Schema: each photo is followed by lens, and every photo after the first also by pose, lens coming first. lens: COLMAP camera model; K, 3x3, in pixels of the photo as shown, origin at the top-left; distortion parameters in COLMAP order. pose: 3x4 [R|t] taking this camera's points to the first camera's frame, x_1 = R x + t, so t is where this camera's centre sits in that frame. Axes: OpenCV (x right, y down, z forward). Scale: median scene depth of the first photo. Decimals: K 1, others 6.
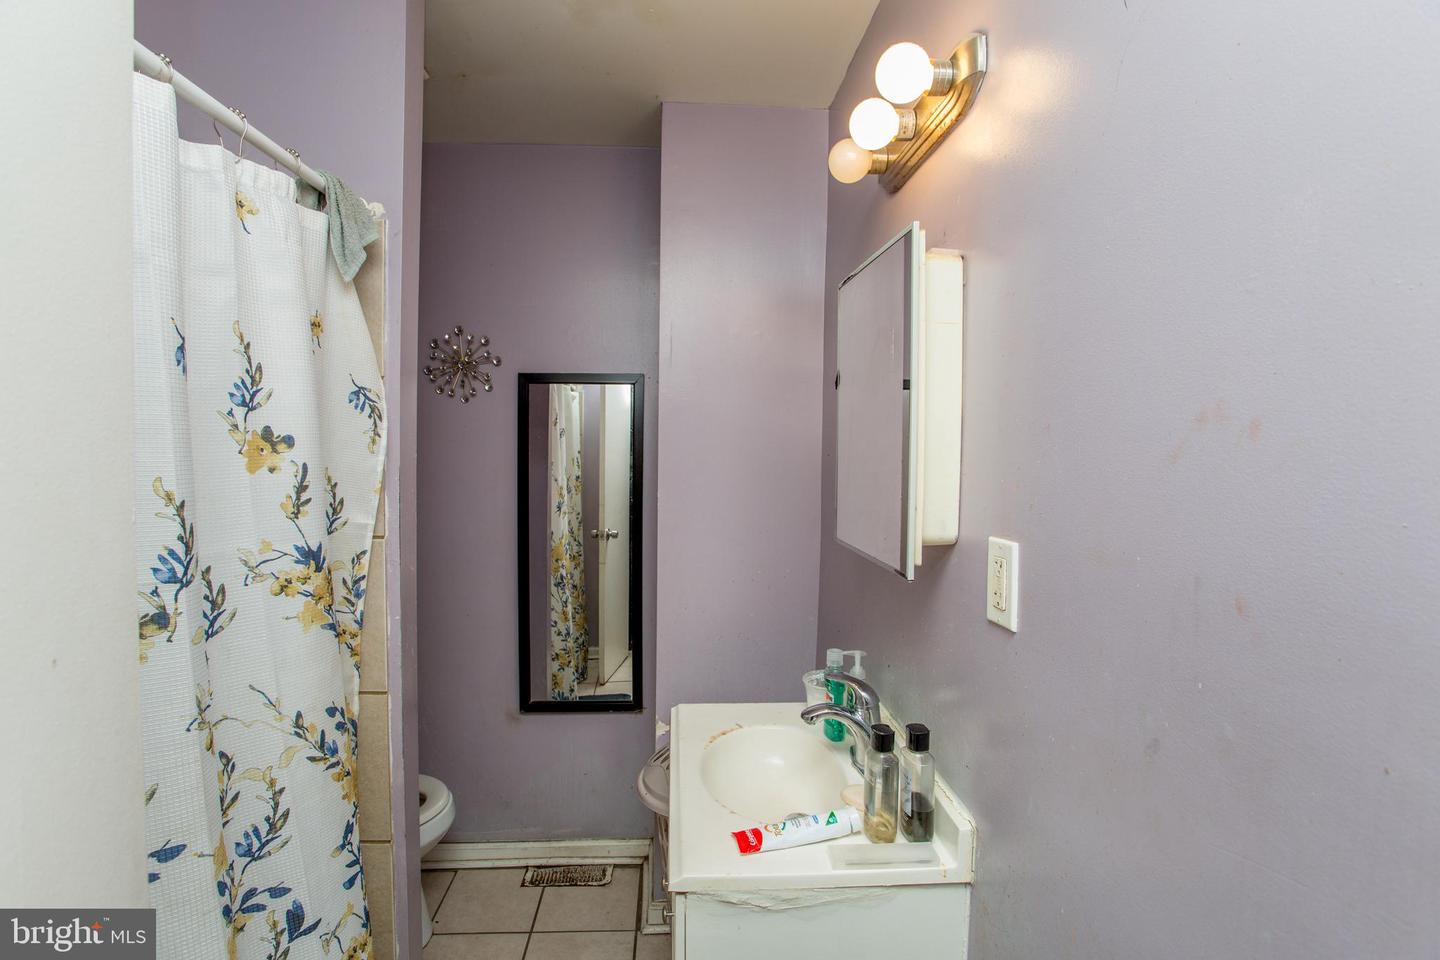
lens RADIAL K [[698.8, 0, 713.4], [0, 698.8, 471.6], [0, 0, 1]] dist [-0.081654, 0.038457]
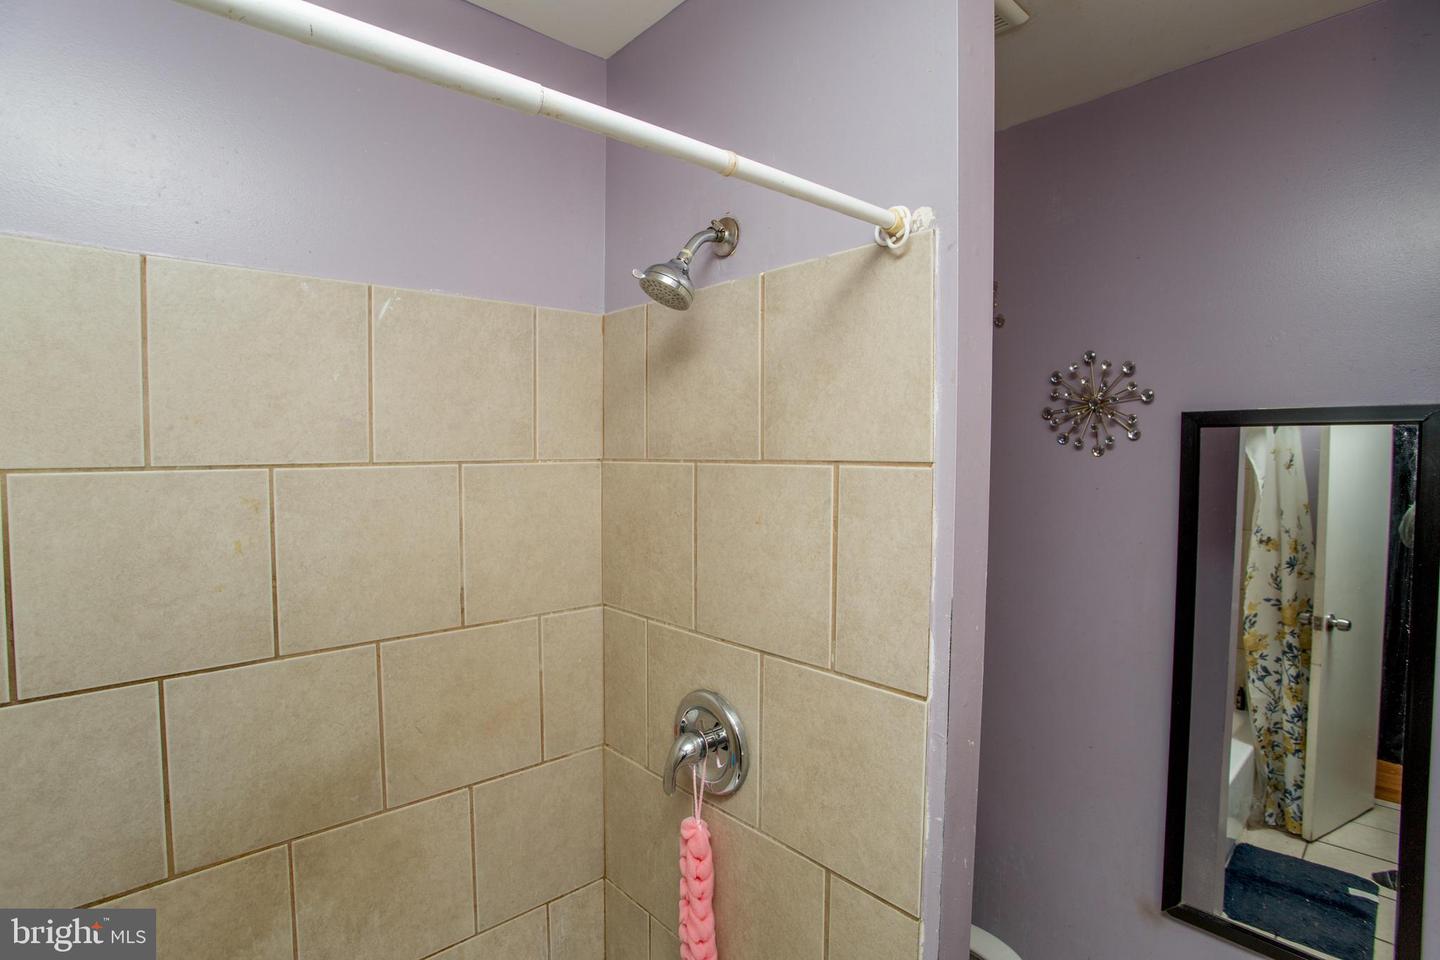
lens RADIAL K [[698.8, 0, 713.4], [0, 698.8, 471.6], [0, 0, 1]] dist [-0.081654, 0.038457]
pose [[0.621446, 0.018694, -0.783234, -0.048793], [-0.029858, 0.999554, 0.000167, -0.072890], [0.782887, 0.023282, 0.621728, 0.242345]]
